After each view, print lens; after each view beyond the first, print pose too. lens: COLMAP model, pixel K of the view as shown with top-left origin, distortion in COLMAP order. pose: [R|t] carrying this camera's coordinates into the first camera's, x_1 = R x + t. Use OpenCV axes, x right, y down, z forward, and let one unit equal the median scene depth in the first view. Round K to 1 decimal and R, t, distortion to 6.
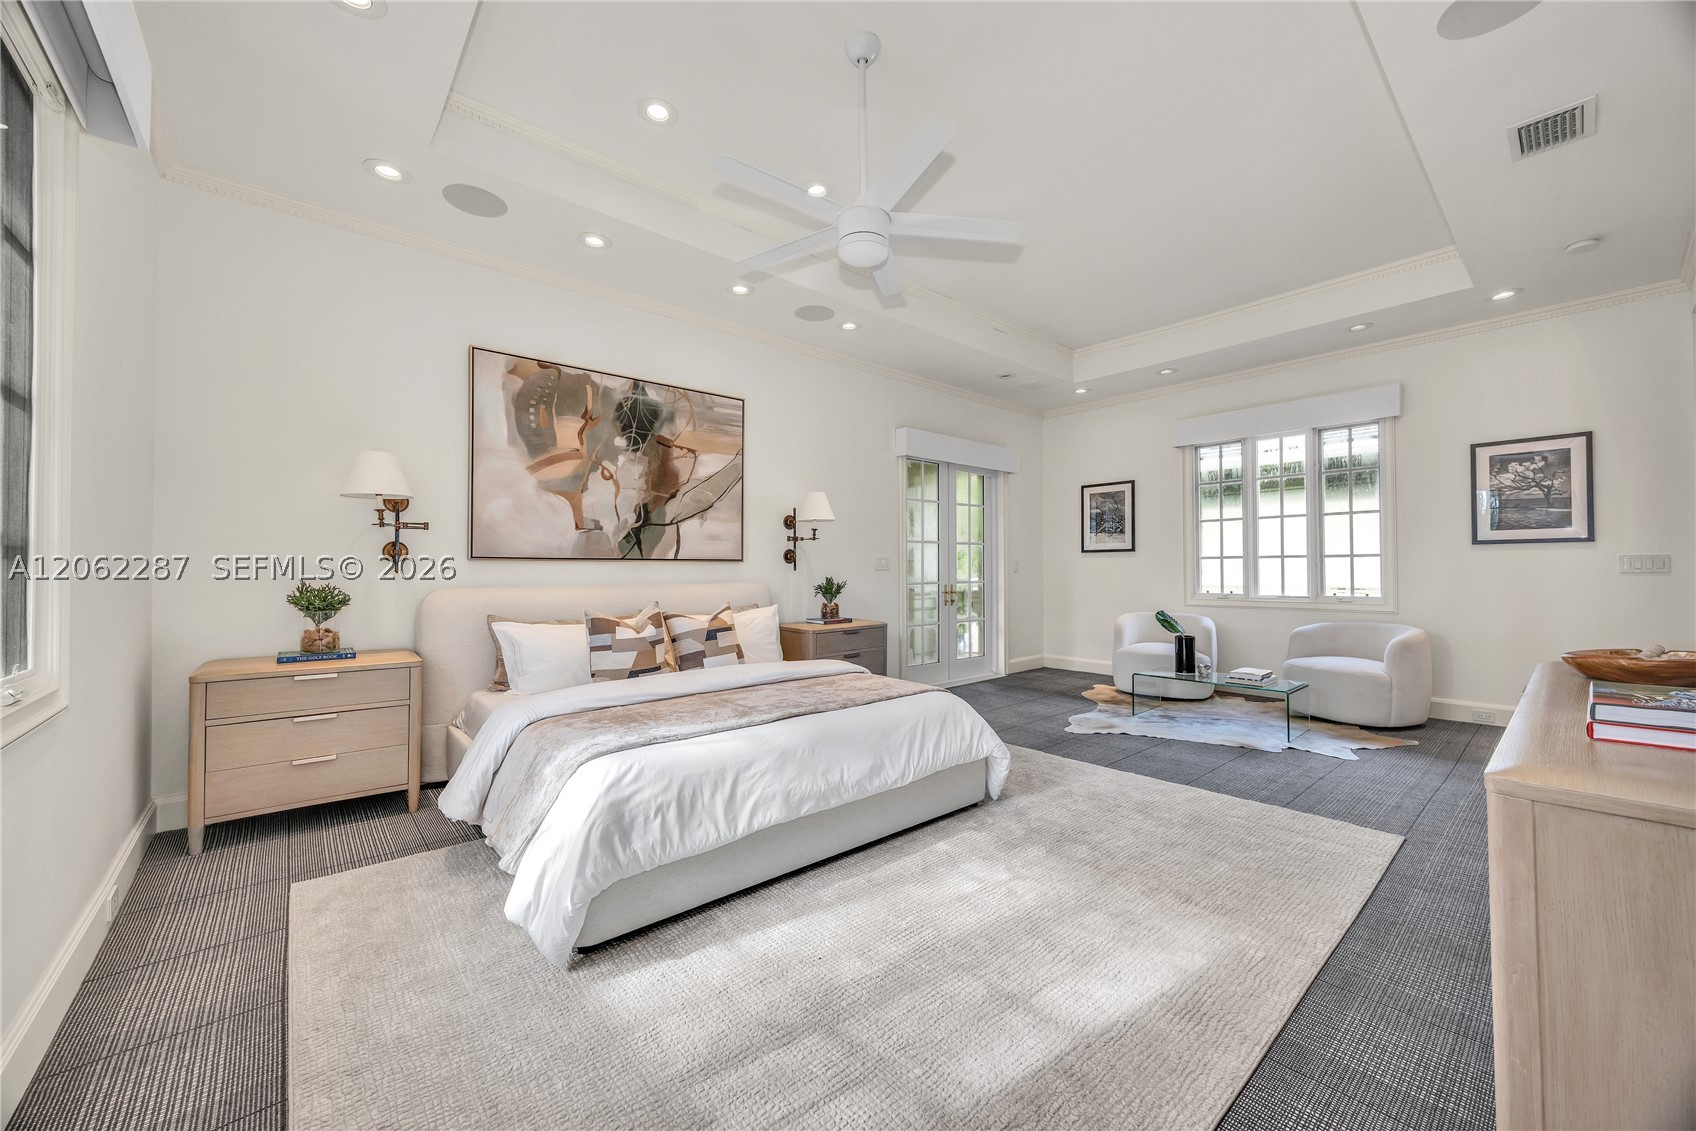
lens RADIAL K [[641.0, 0, 848.0], [0, 641.0, 563.3], [0, 0, 1]] dist [-0.003168, 0.000141]
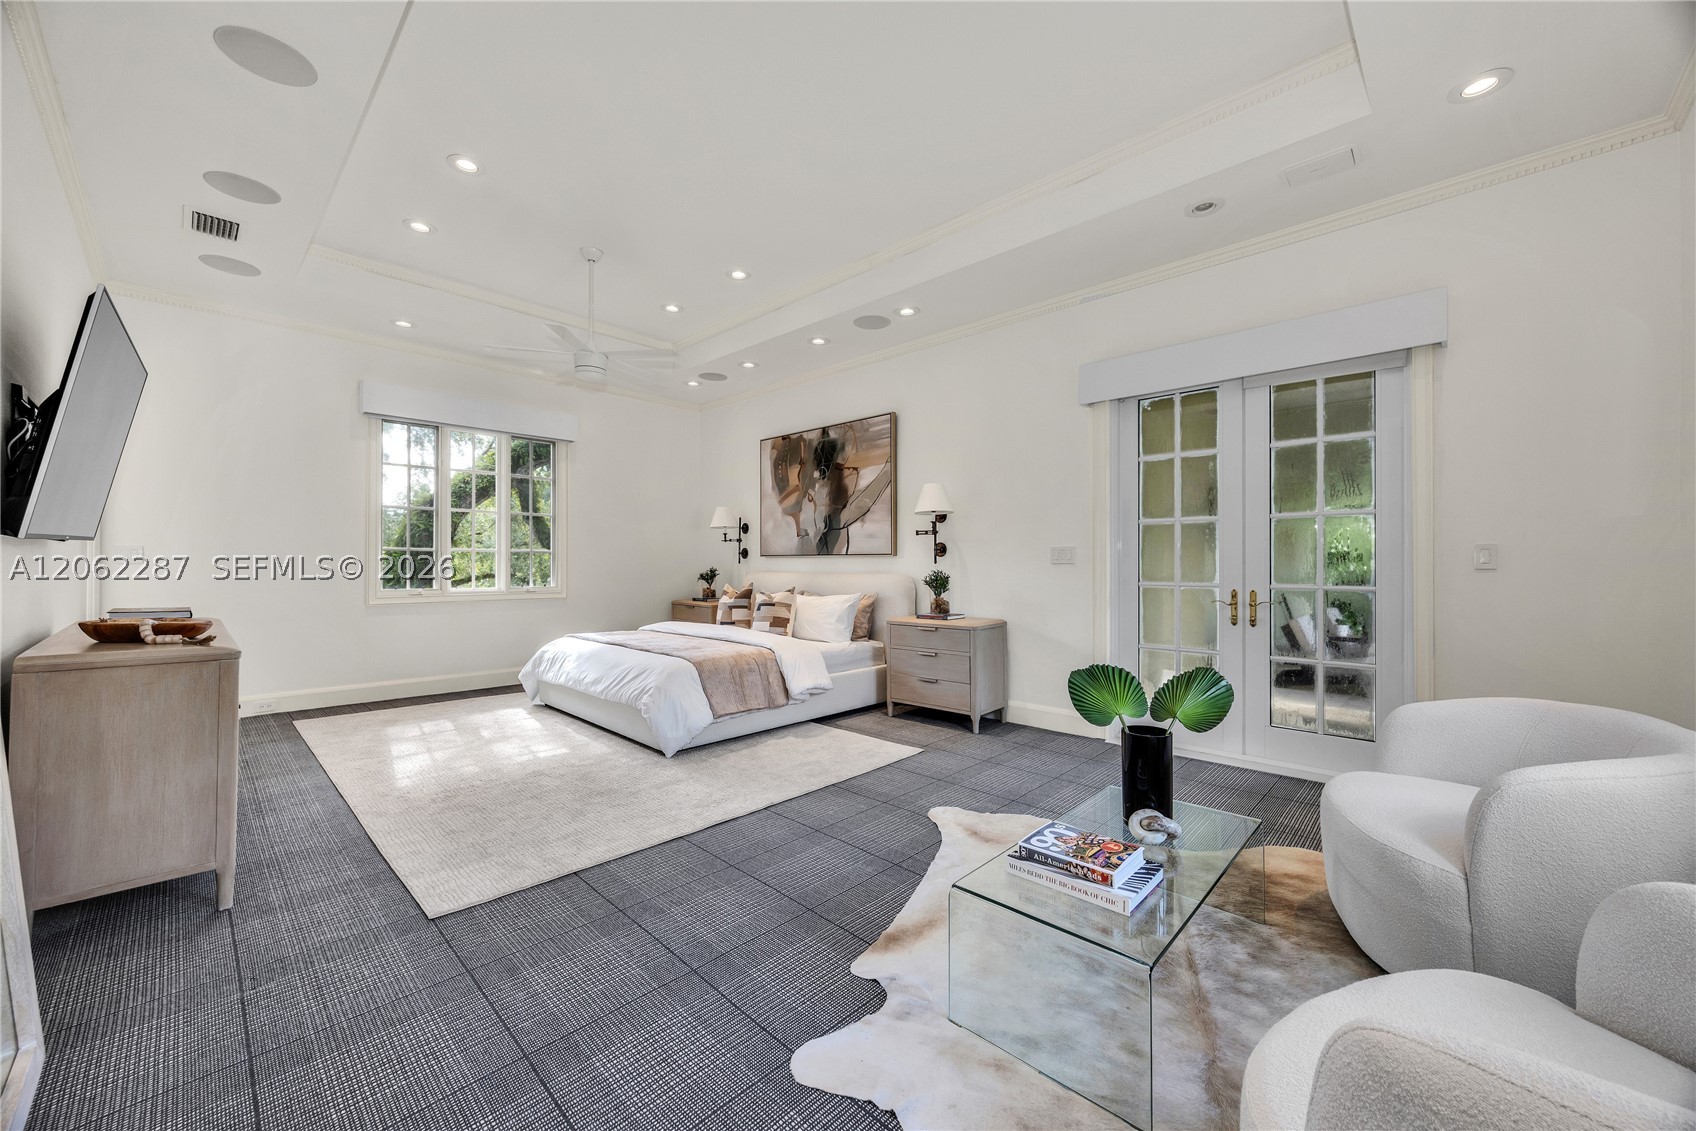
lens RADIAL K [[641.0, 0, 848.0], [0, 641.0, 563.3], [0, 0, 1]] dist [-0.003168, 0.000141]
pose [[0.101127, 0.005846, -0.994856, 1.088606], [0.011352, 0.999911, 0.007030, 0.002922], [0.994809, -0.012004, 0.101052, 0.913388]]
